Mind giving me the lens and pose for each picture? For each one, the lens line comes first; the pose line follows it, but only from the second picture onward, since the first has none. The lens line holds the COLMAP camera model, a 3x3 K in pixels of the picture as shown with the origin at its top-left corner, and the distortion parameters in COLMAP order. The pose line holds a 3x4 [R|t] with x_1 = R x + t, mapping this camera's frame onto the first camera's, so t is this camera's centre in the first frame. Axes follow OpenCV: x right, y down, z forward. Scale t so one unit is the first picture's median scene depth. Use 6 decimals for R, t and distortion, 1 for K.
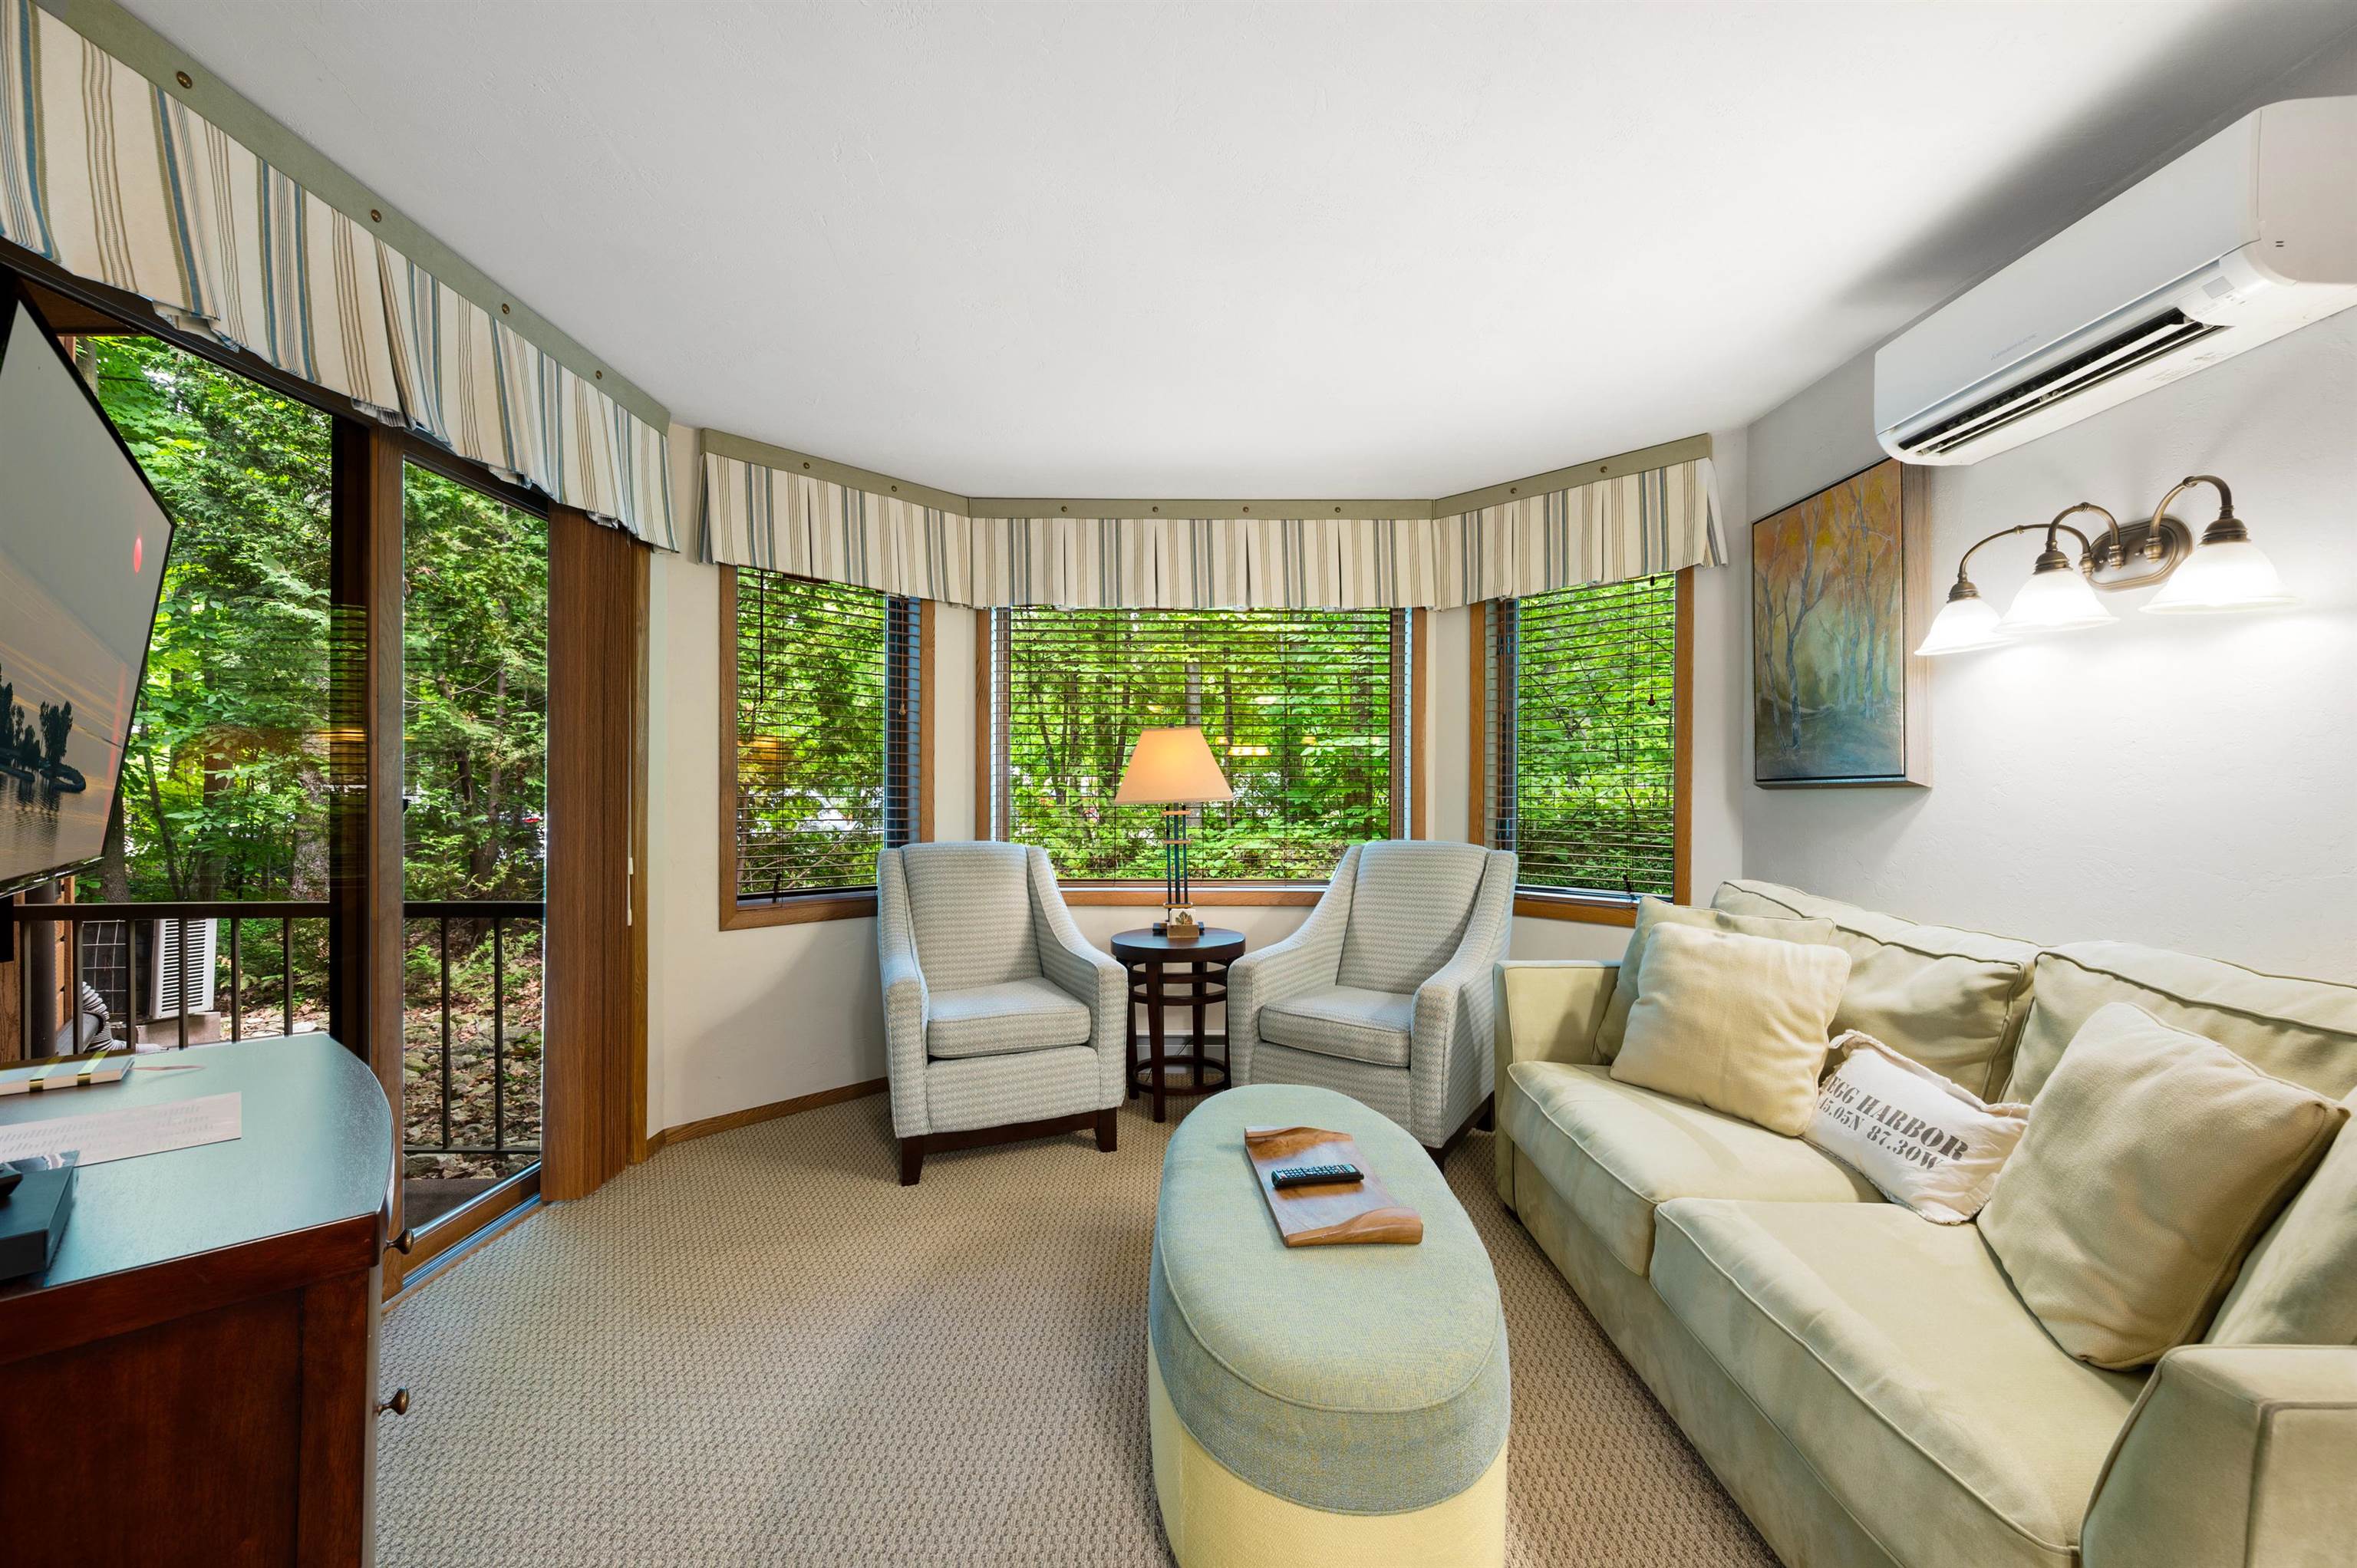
lens RADIAL K [[920.8, 0, 1181.9], [0, 920.8, 792.3], [0, 0, 1]] dist [0.000425, 0.000144]
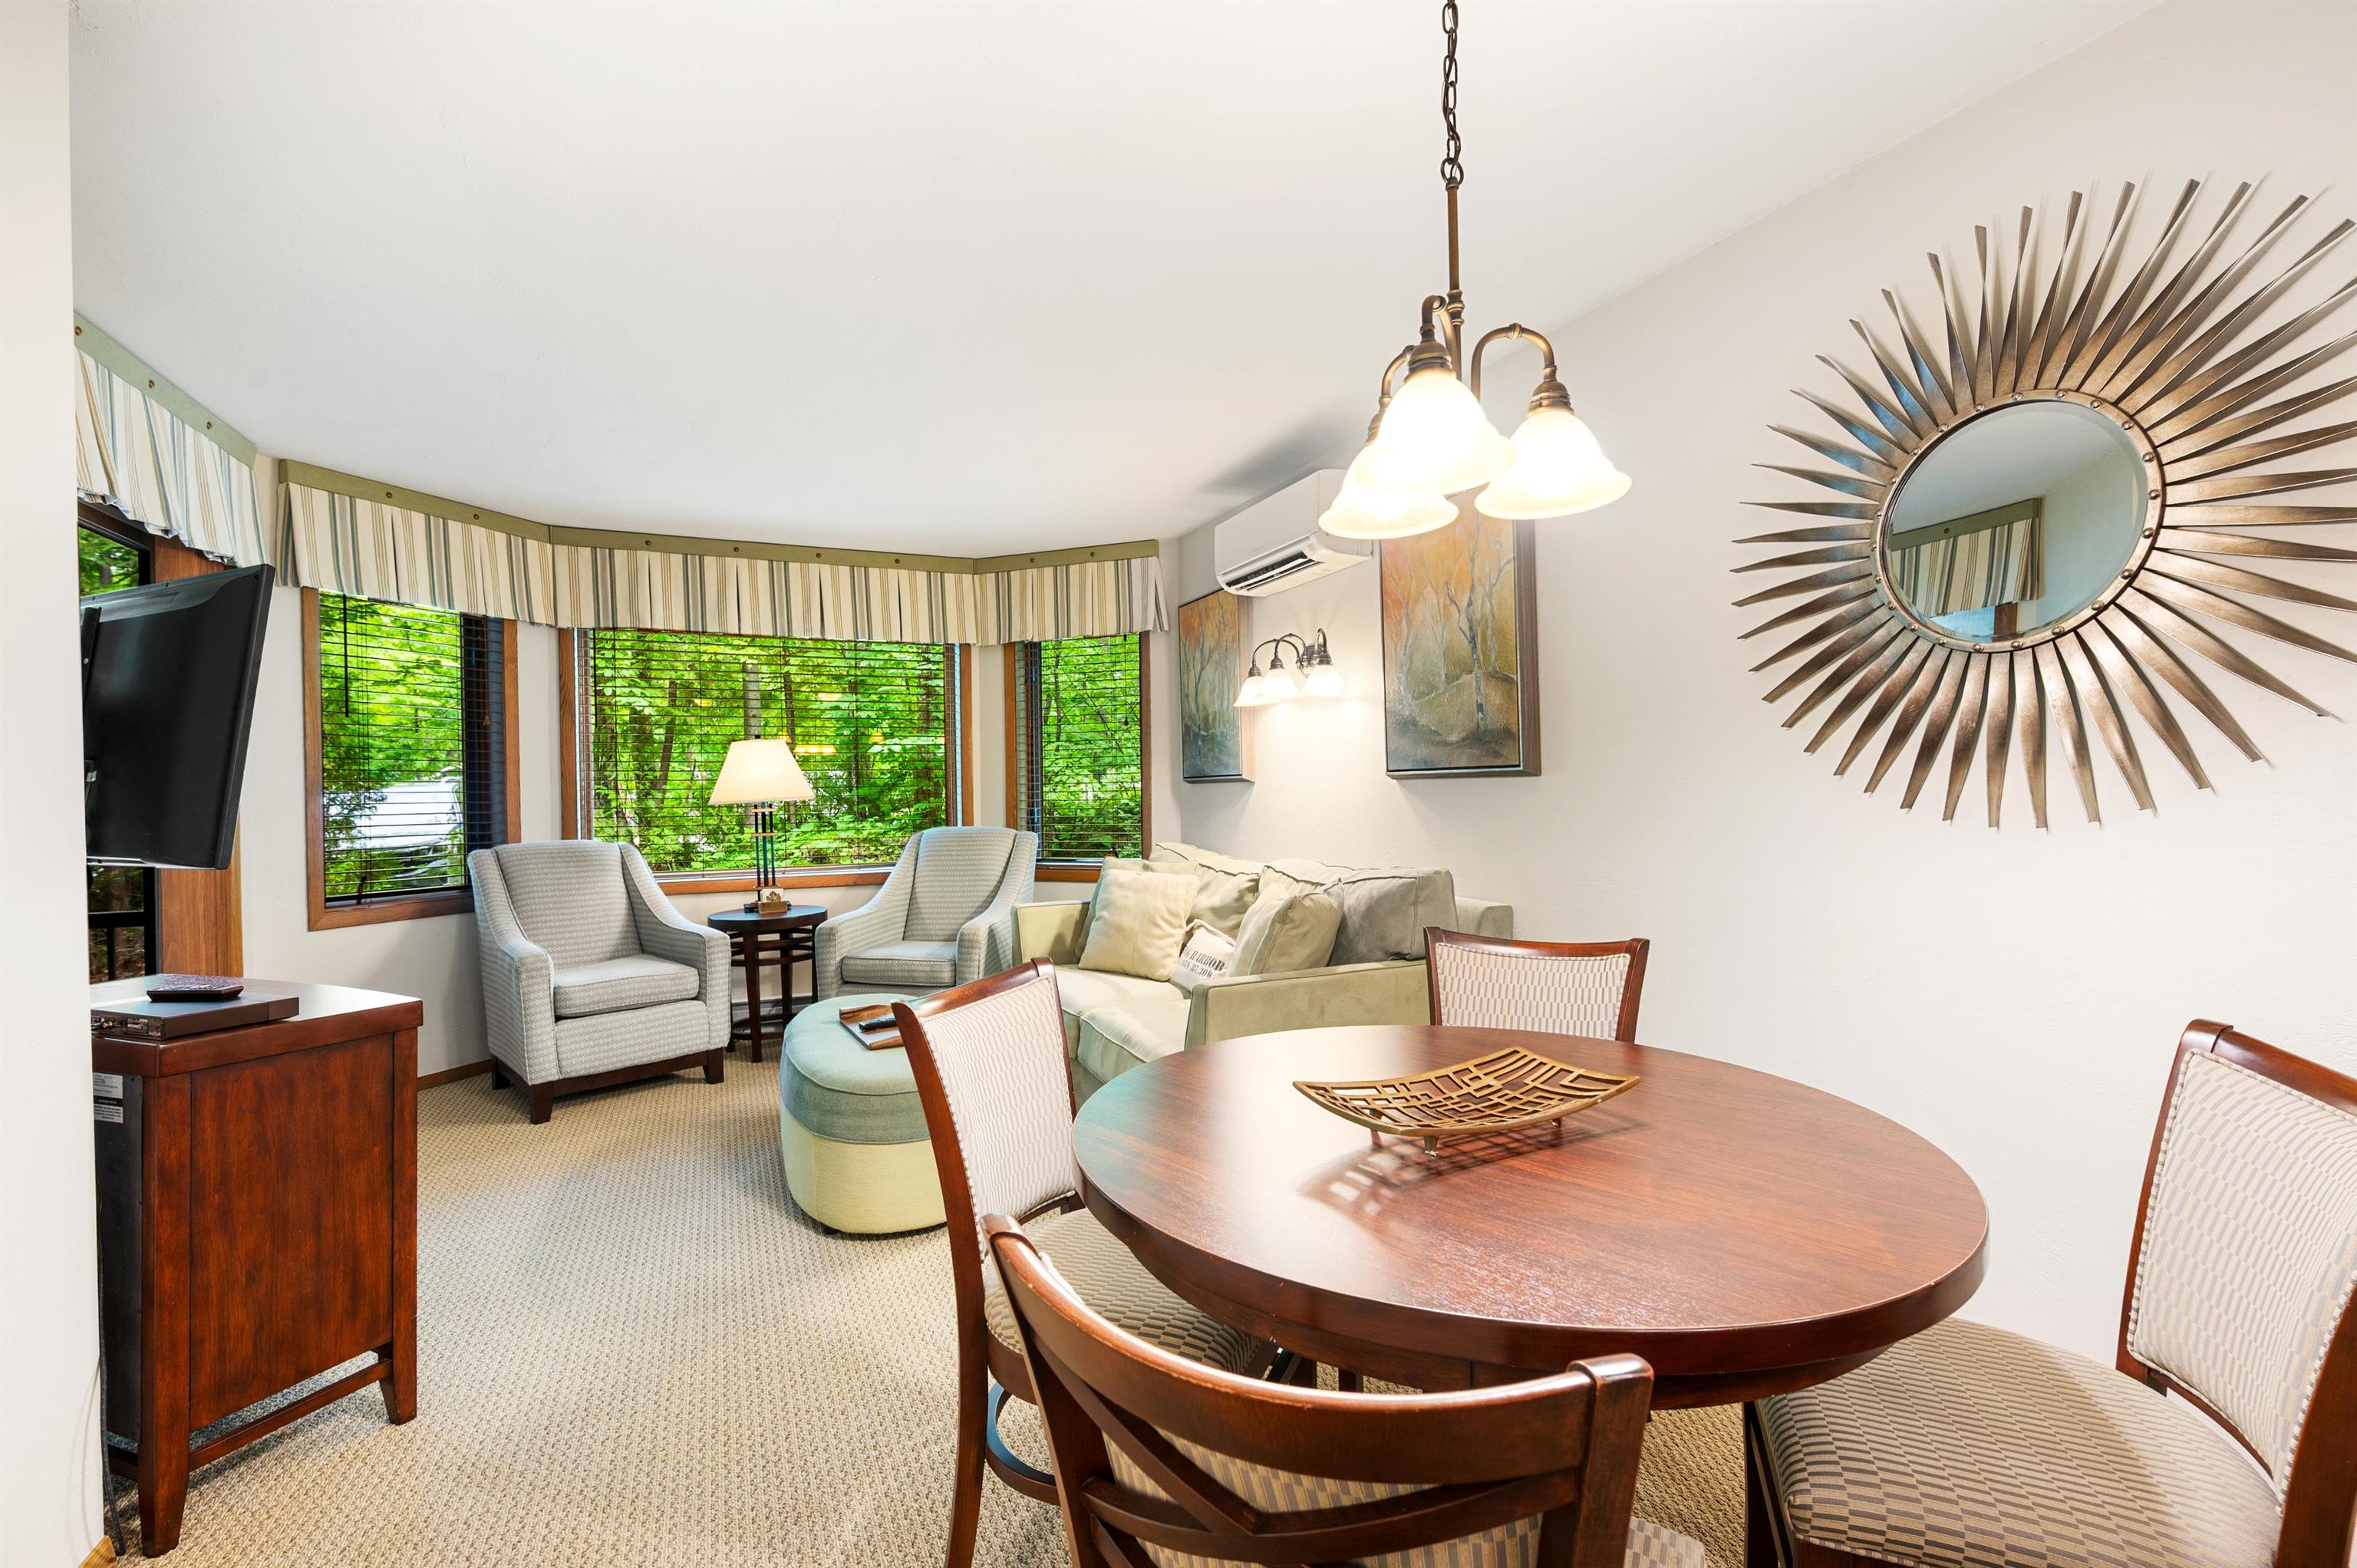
lens RADIAL K [[1039.9, 0, 1181.7], [0, 1039.9, 793.9], [0, 0, 1]] dist [-0.000656, -0.000578]
pose [[0.911952, -0.018700, 0.409870, -0.072032], [0.017065, 0.999825, 0.007647, 0.000153], [-0.409941, 0.000021, 0.912112, -0.510983]]
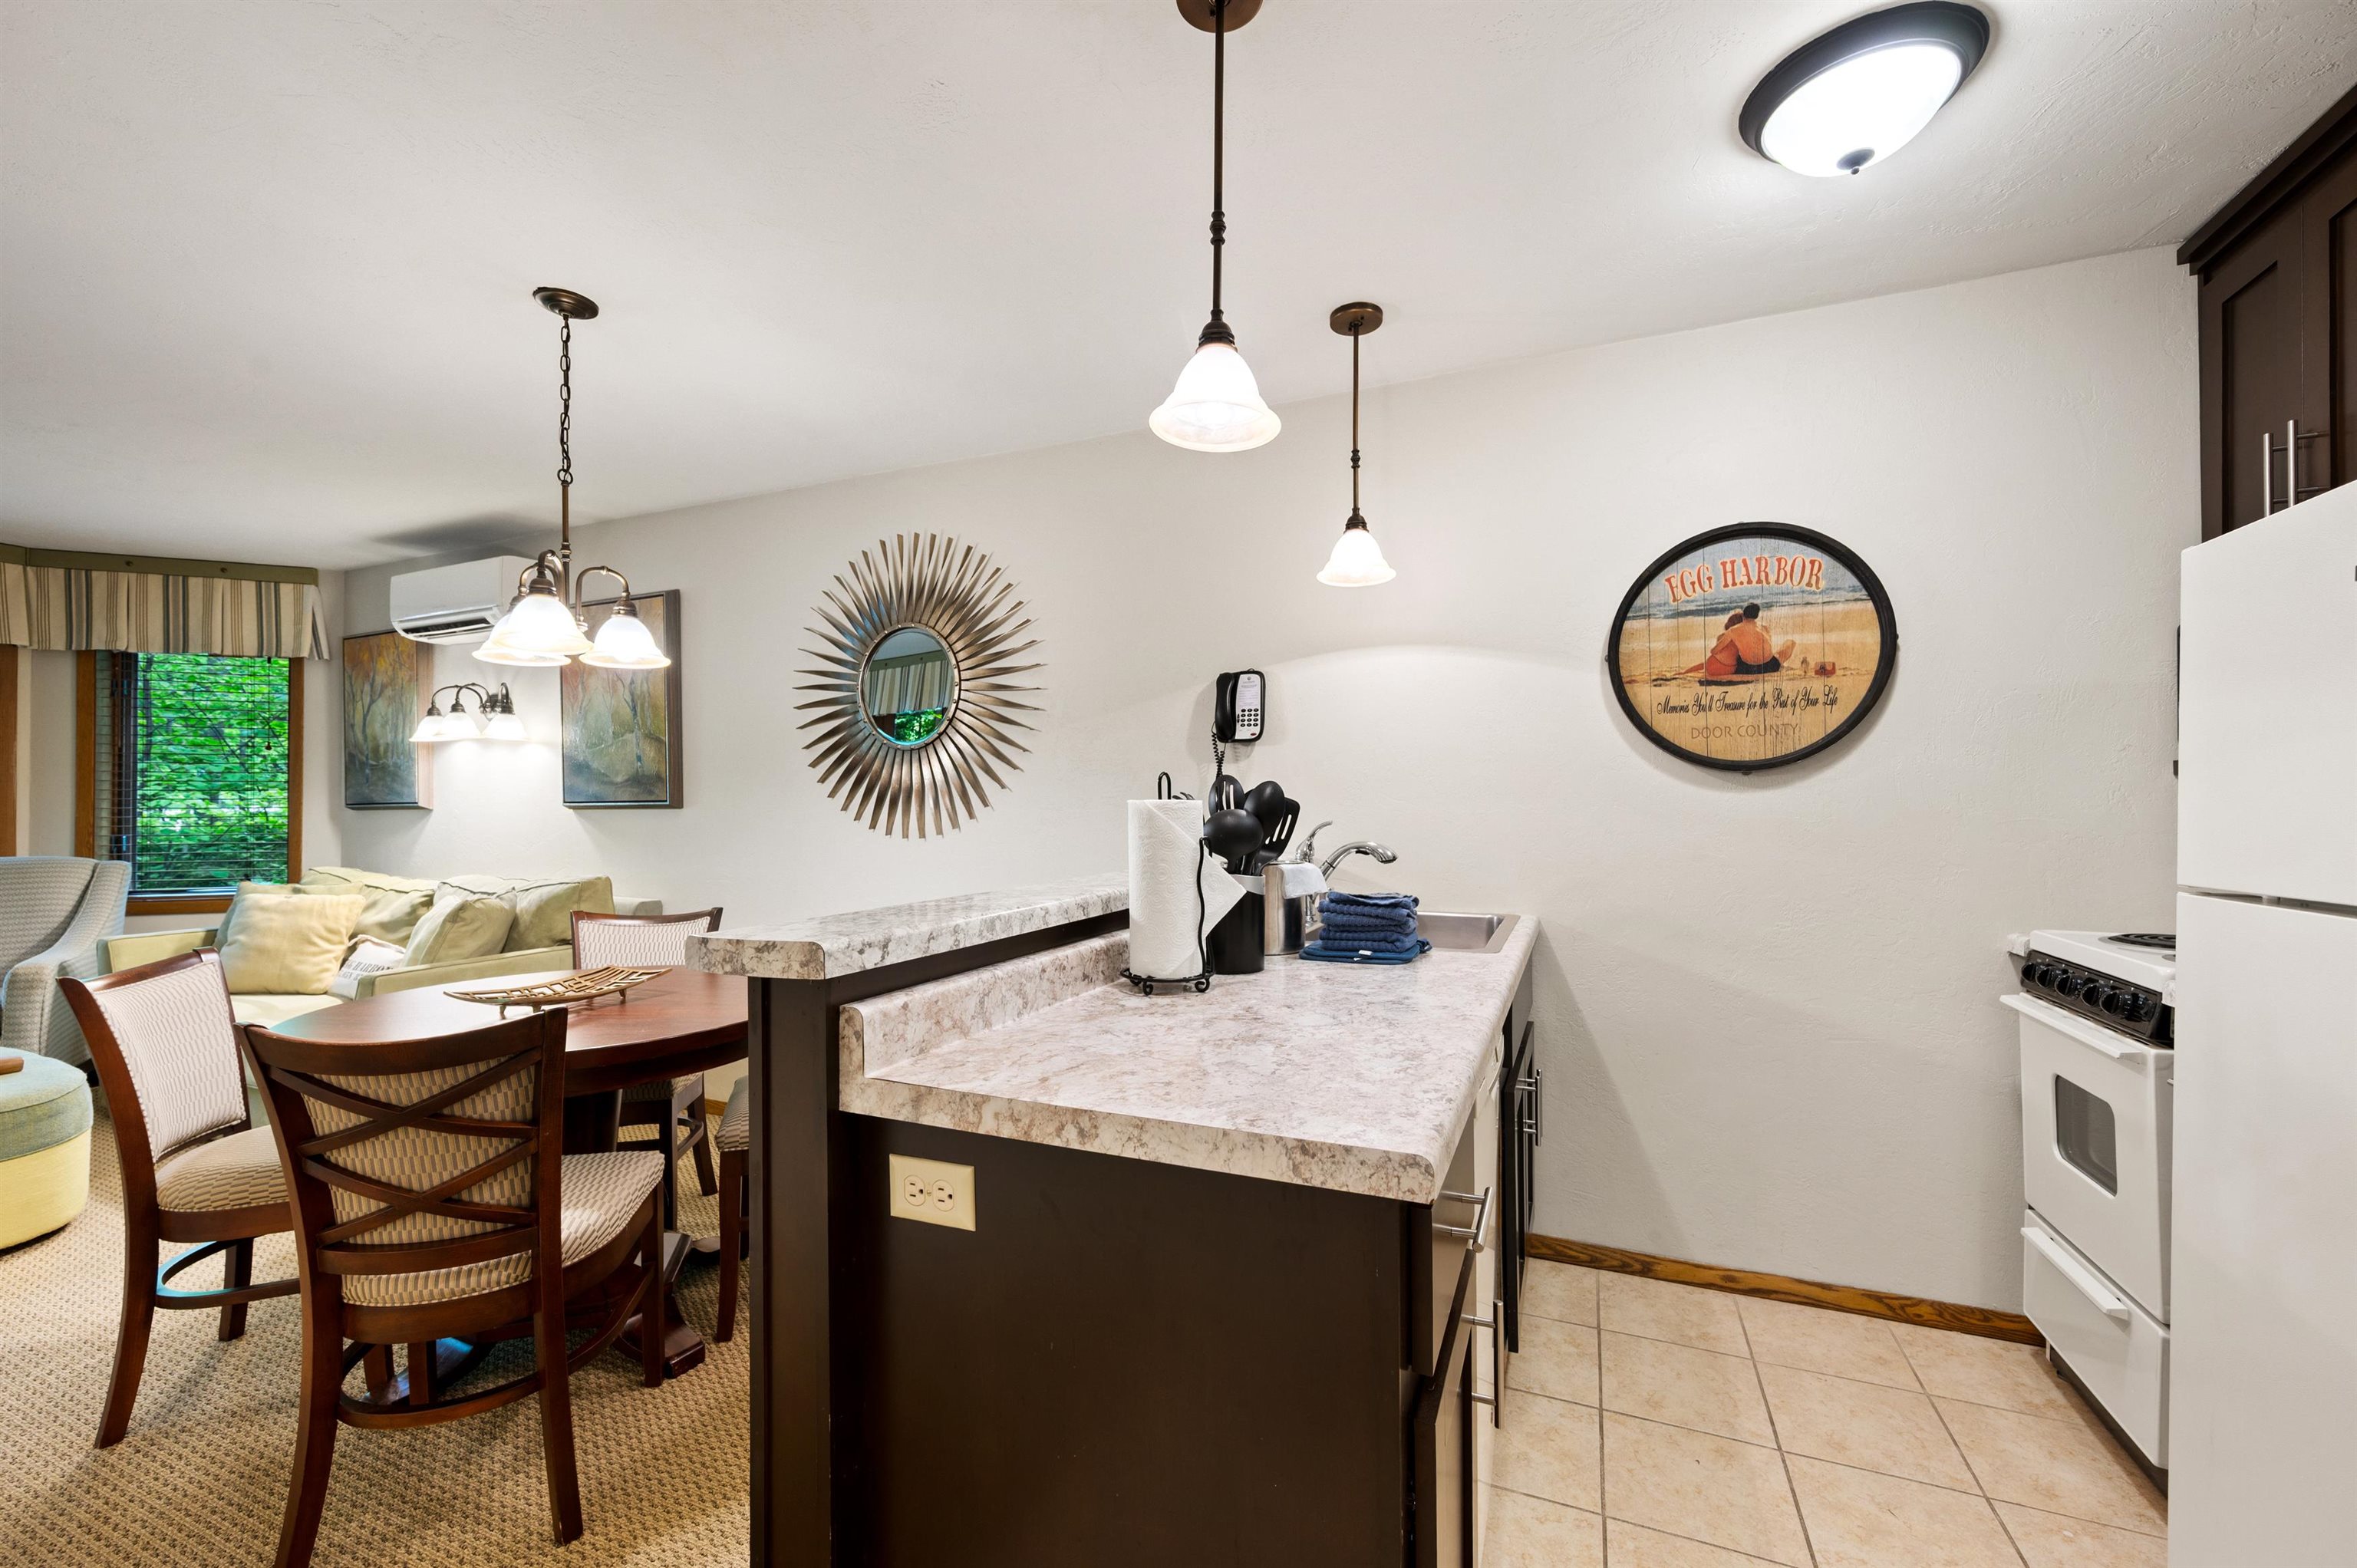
lens RADIAL K [[933.6, 0, 1179.0], [0, 933.6, 803.0], [0, 0, 1]] dist [0.000312, 0.000299]
pose [[0.400379, 0.001409, 0.916349, -0.242010], [0.004391, 0.999984, -0.003457, -0.003521], [-0.916339, 0.005408, 0.400367, -0.857787]]
